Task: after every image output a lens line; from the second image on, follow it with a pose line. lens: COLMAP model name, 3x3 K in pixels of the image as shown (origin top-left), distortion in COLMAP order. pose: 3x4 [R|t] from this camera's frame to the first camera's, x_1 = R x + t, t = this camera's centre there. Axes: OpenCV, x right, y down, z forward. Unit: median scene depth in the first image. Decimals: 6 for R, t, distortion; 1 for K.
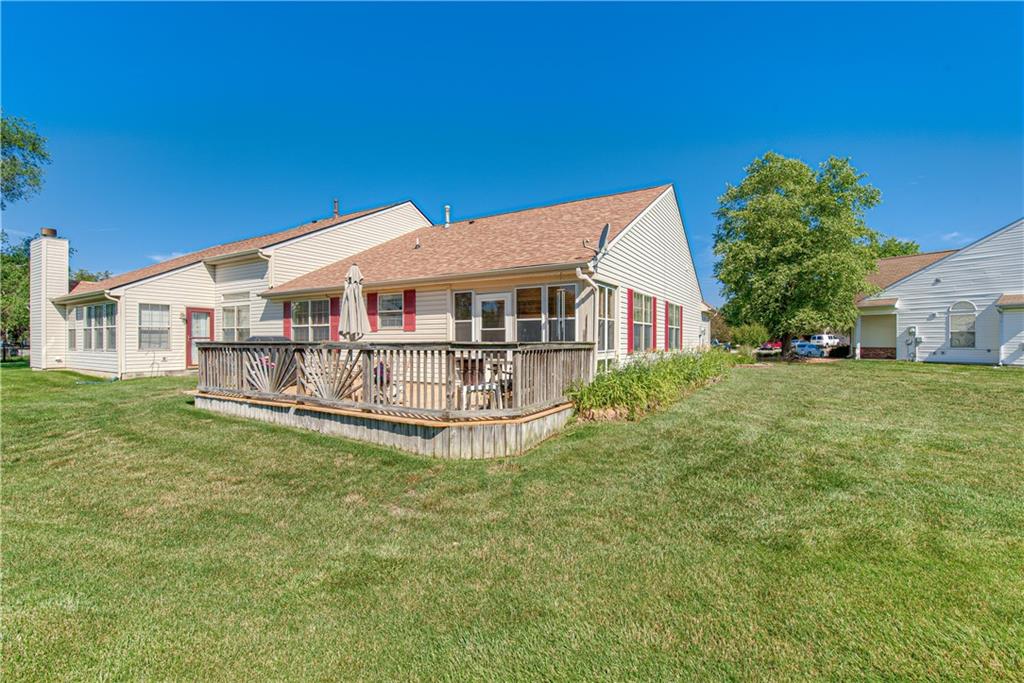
lens RADIAL K [[443.5, 0, 508.3], [0, 443.5, 339.2], [0, 0, 1]] dist [-0.003038, -0.008980]
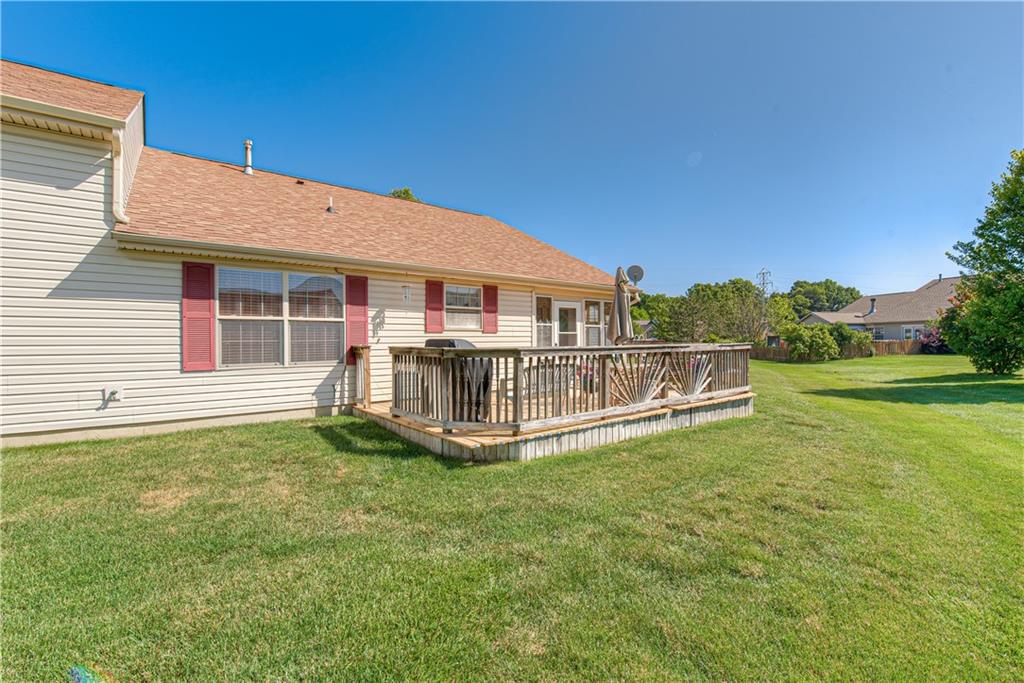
lens RADIAL K [[443.5, 0, 514.8], [0, 443.5, 343.3], [0, 0, 1]] dist [-0.003038, -0.008980]
pose [[0.339810, -0.008504, 0.940456, -0.862408], [0.001720, 0.999963, 0.008420, -0.004352], [-0.940493, -0.001243, 0.339812, 0.554310]]
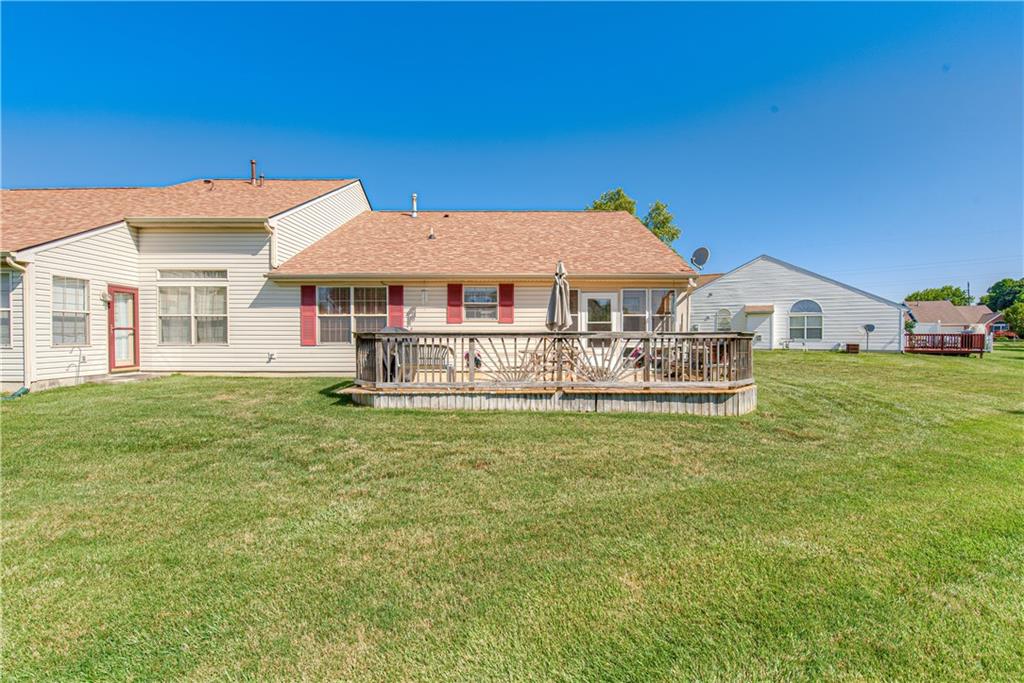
lens RADIAL K [[443.5, 0, 515.0], [0, 443.5, 339.1], [0, 0, 1]] dist [-0.003038, -0.008980]
pose [[0.849727, -0.005101, 0.527198, -0.638028], [-0.001069, 0.999934, 0.011397, 0.006487], [-0.527222, -0.010247, 0.849666, 0.081847]]
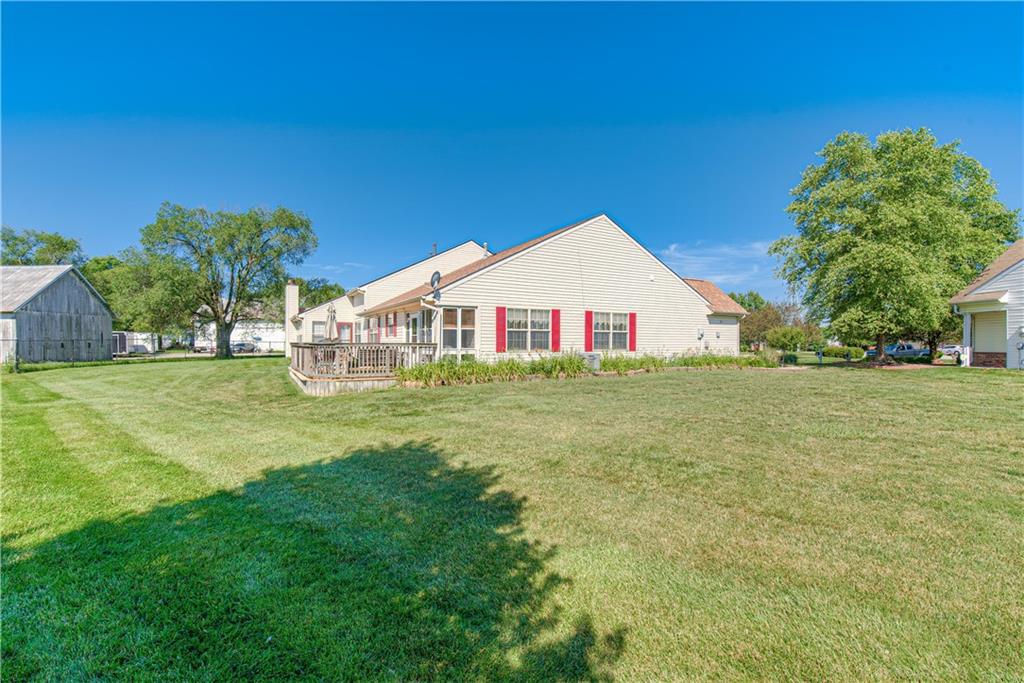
lens RADIAL K [[443.5, 0, 507.2], [0, 443.5, 341.8], [0, 0, 1]] dist [-0.003038, -0.008980]
pose [[0.869536, 0.002058, -0.493866, 0.808353], [-0.001528, 0.999998, 0.001476, -0.001206], [0.493868, -0.000529, 0.869537, -0.198048]]
